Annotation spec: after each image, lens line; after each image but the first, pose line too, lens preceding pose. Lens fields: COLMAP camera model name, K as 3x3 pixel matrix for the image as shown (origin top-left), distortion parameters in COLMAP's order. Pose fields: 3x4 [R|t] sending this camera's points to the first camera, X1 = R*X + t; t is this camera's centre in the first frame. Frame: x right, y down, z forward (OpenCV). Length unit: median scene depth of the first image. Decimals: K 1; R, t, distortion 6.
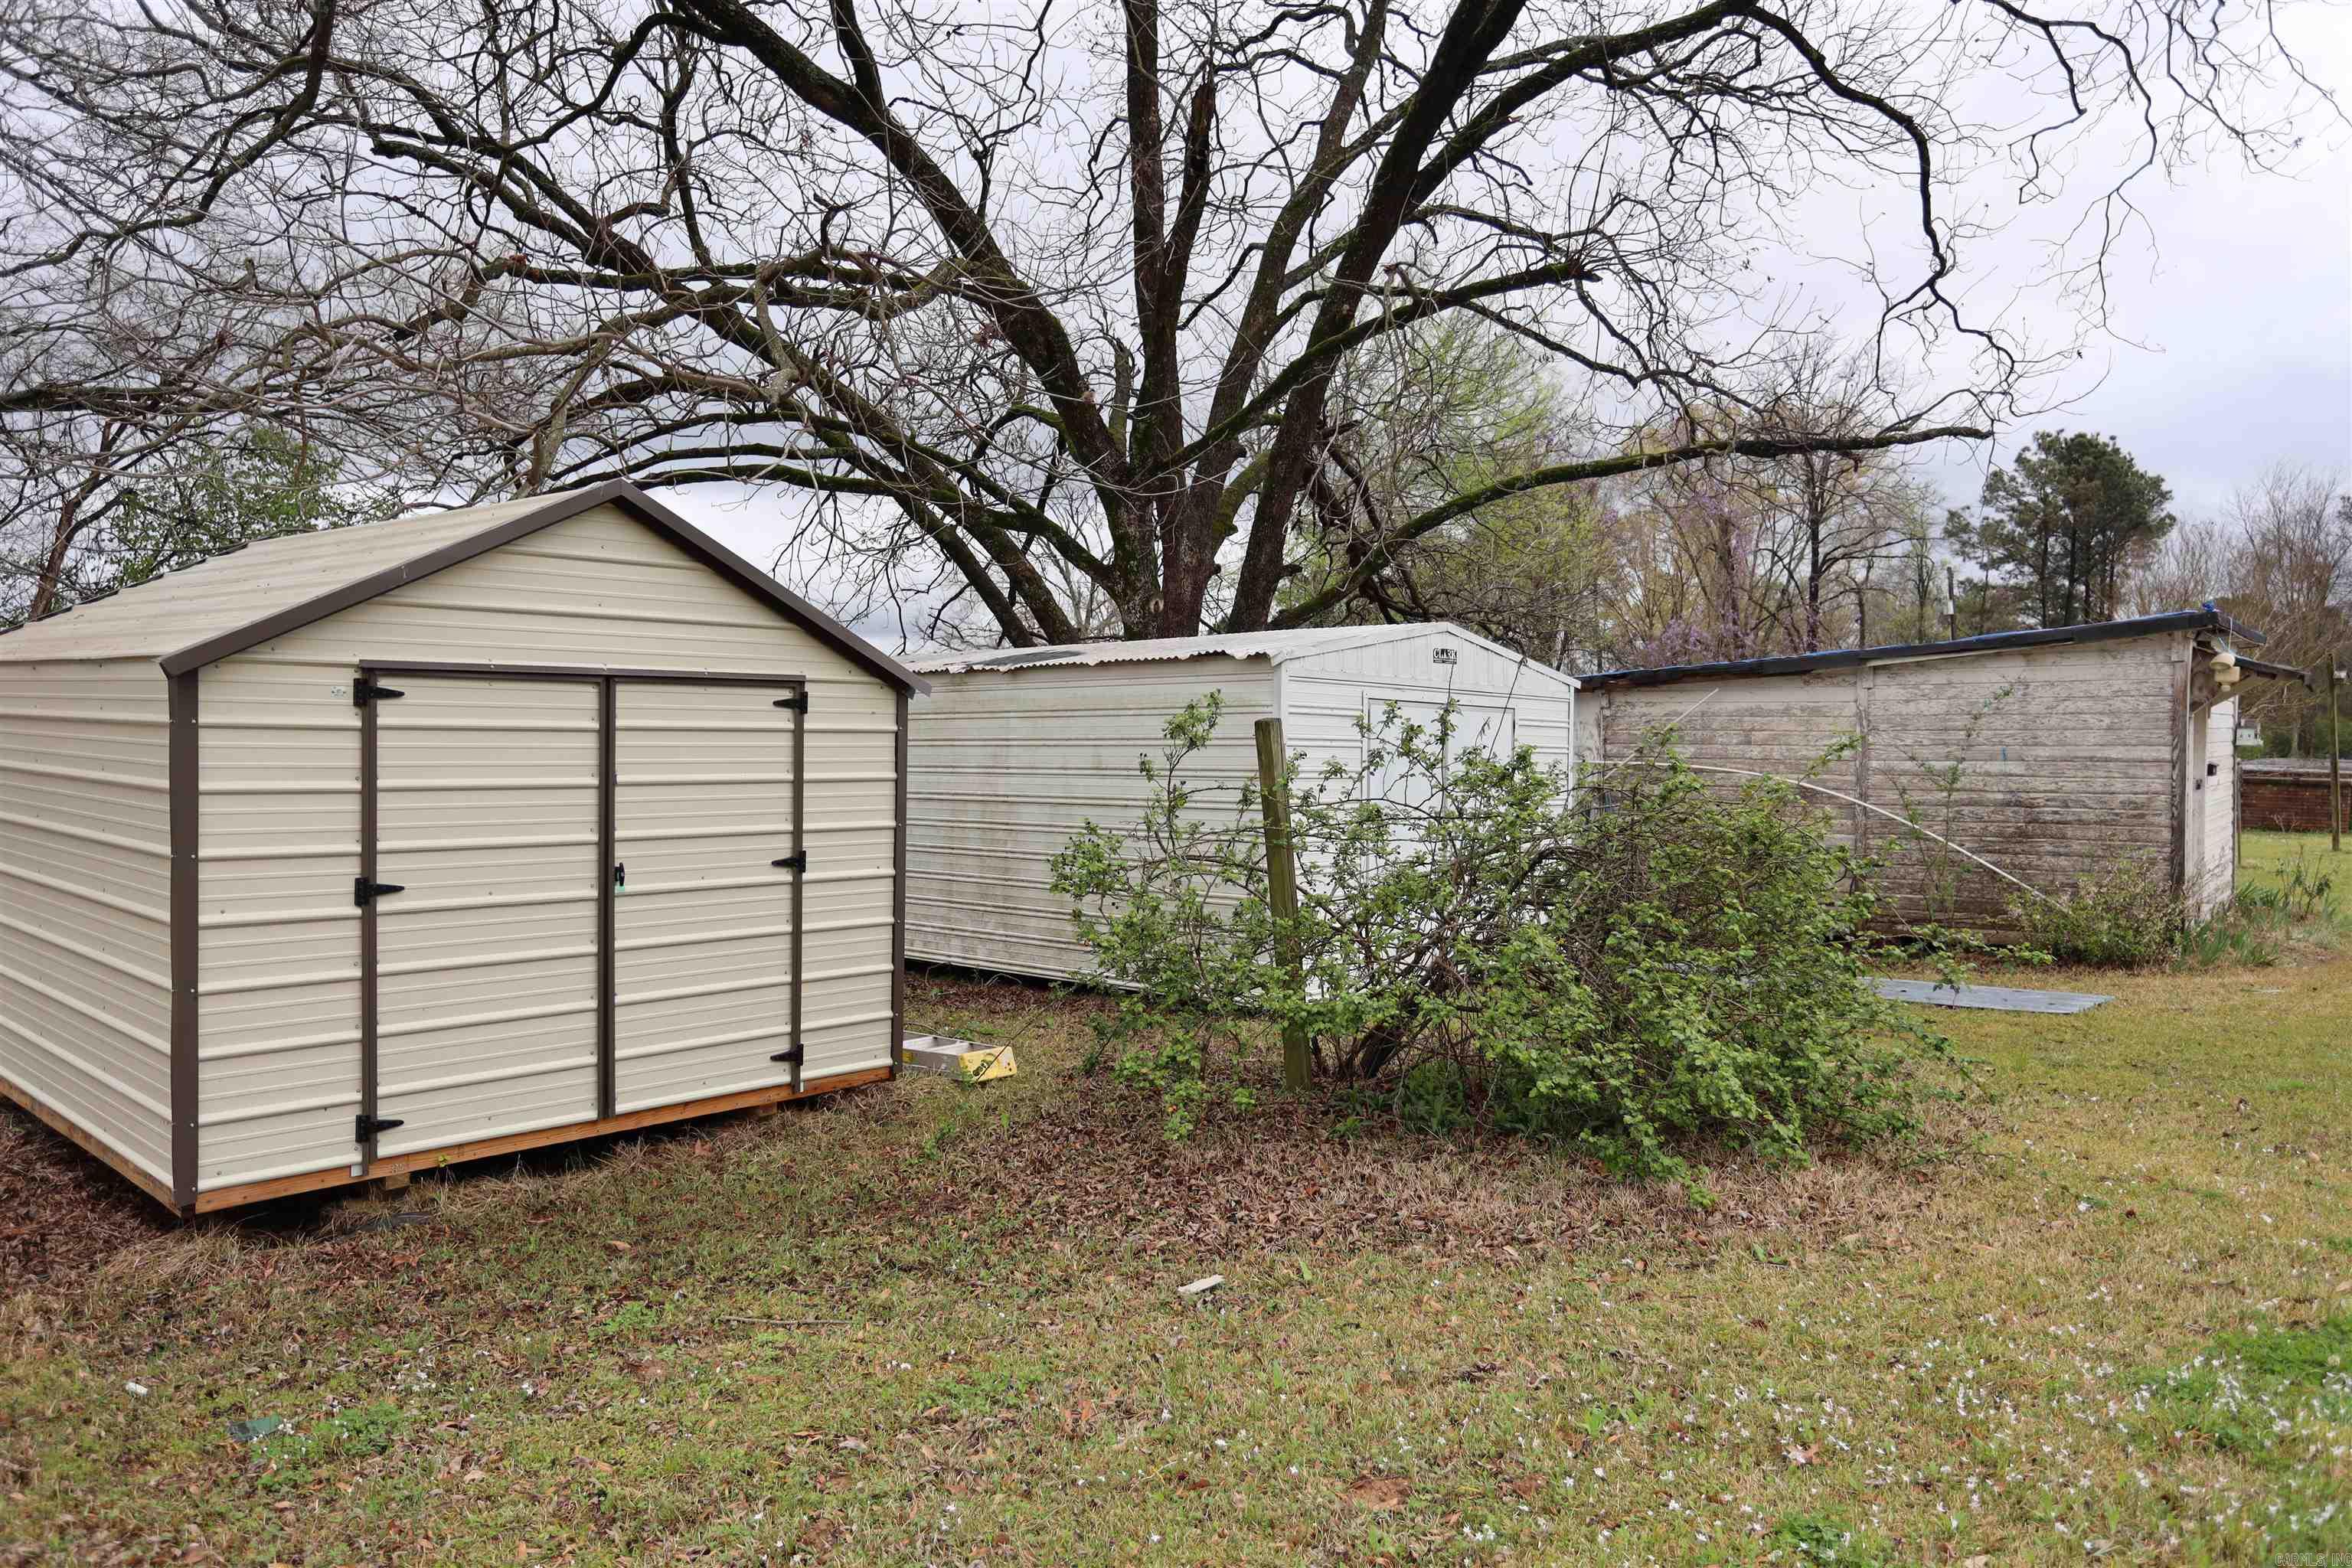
lens RADIAL K [[1631.1, 0, 1176.0], [0, 1631.1, 784.0], [0, 0, 1]] dist [-0.027501, 0.000151]
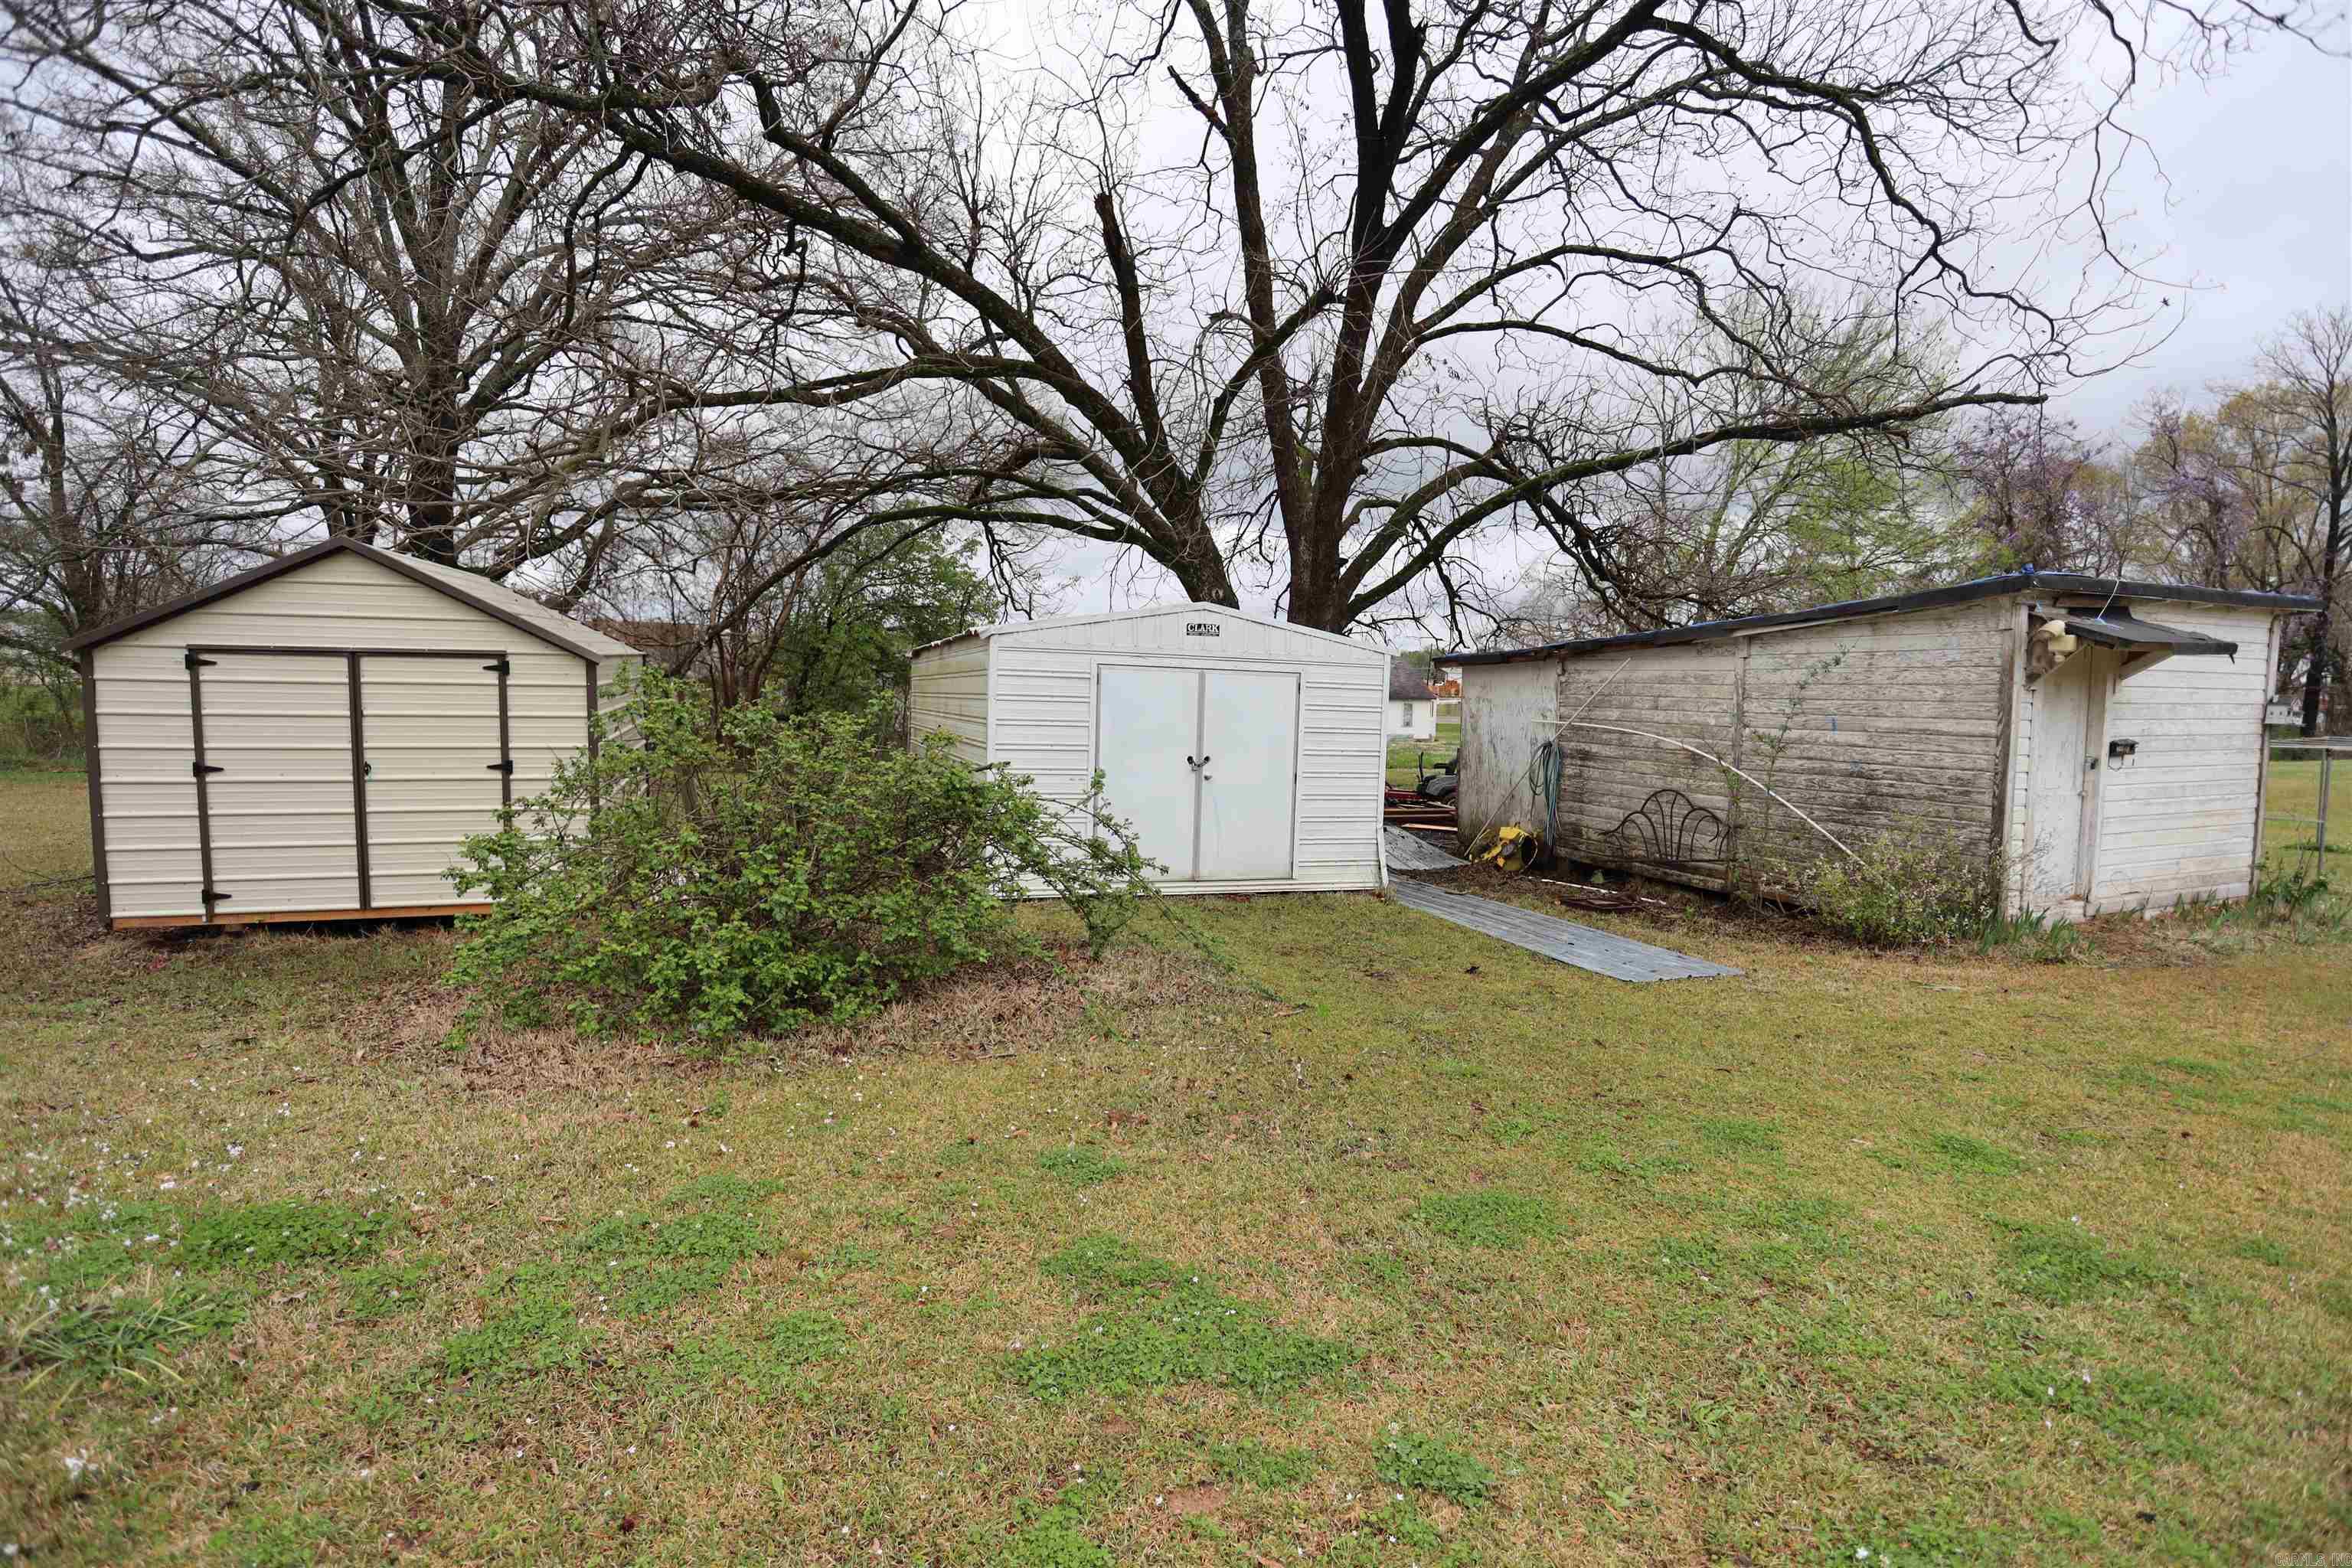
lens RADIAL K [[1160.4, 0, 1176.0], [0, 1160.4, 784.0], [0, 0, 1]] dist [-0.030863, 0.000115]
pose [[0.876063, 0.052334, -0.479349, 0.979297], [-0.028445, 0.997971, 0.056969, -0.020582], [0.481357, -0.036274, 0.875774, 0.355346]]
